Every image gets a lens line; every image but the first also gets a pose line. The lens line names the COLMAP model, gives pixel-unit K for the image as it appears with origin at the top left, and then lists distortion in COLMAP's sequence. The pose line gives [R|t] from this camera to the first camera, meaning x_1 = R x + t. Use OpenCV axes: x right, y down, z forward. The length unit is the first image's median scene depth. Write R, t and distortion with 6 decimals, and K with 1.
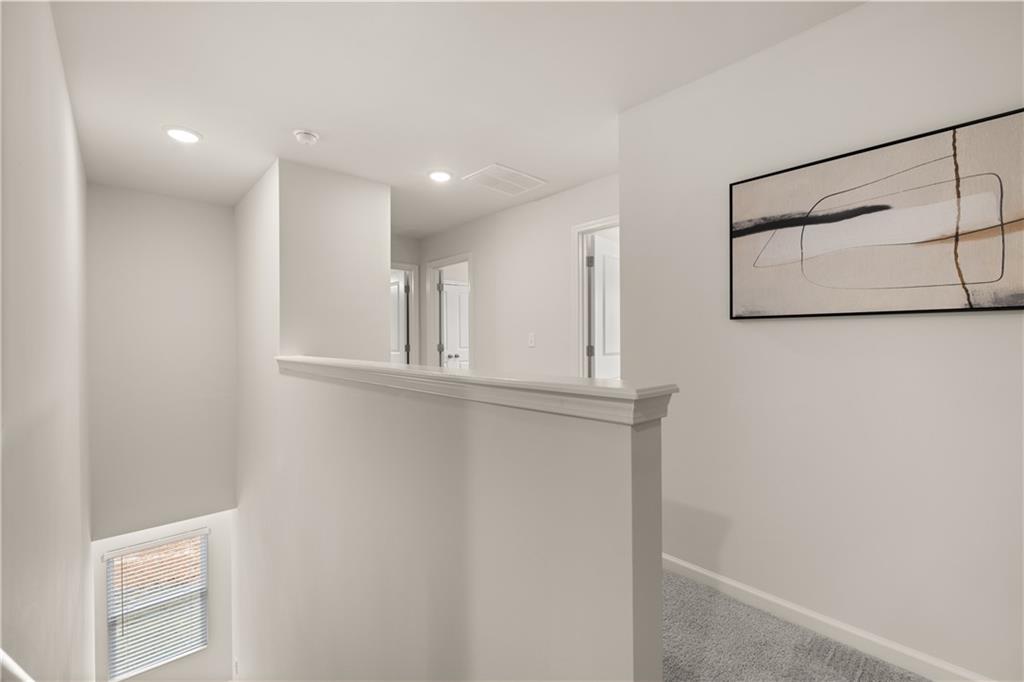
lens RADIAL K [[430.5, 0, 514.9], [0, 430.5, 341.4], [0, 0, 1]] dist [0.002528, -0.000516]
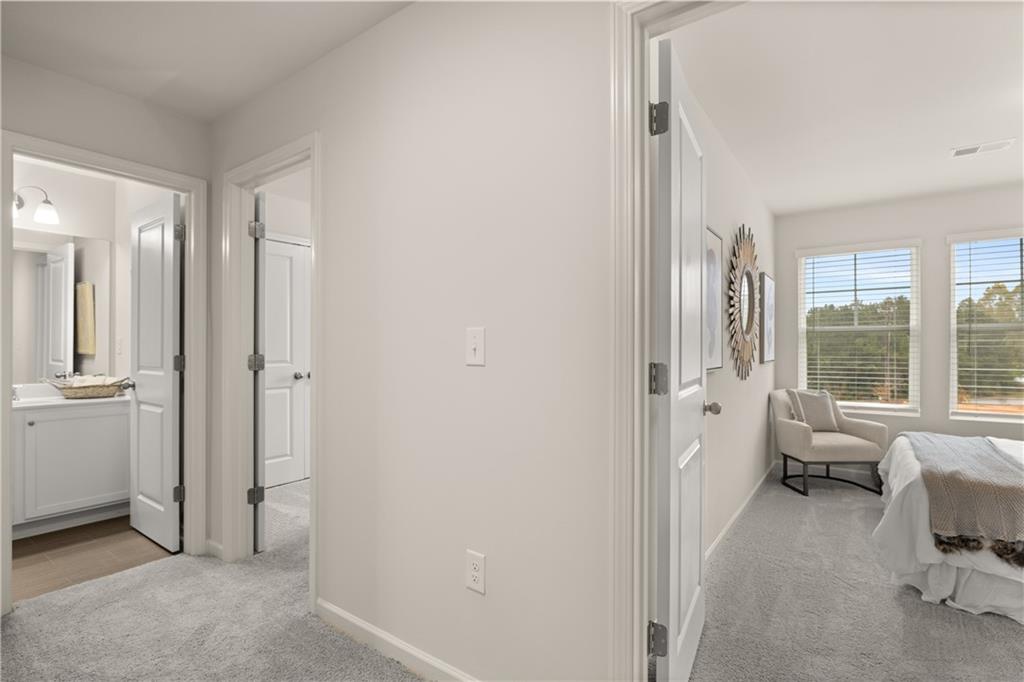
lens RADIAL K [[486.8, 0, 509.4], [0, 486.8, 343.0], [0, 0, 1]] dist [-0.001603, -0.000234]
pose [[0.979674, 0.005866, 0.200508, -0.012718], [-0.002942, 0.999885, -0.014877, 0.000661], [-0.200572, 0.013985, 0.979579, 0.437185]]
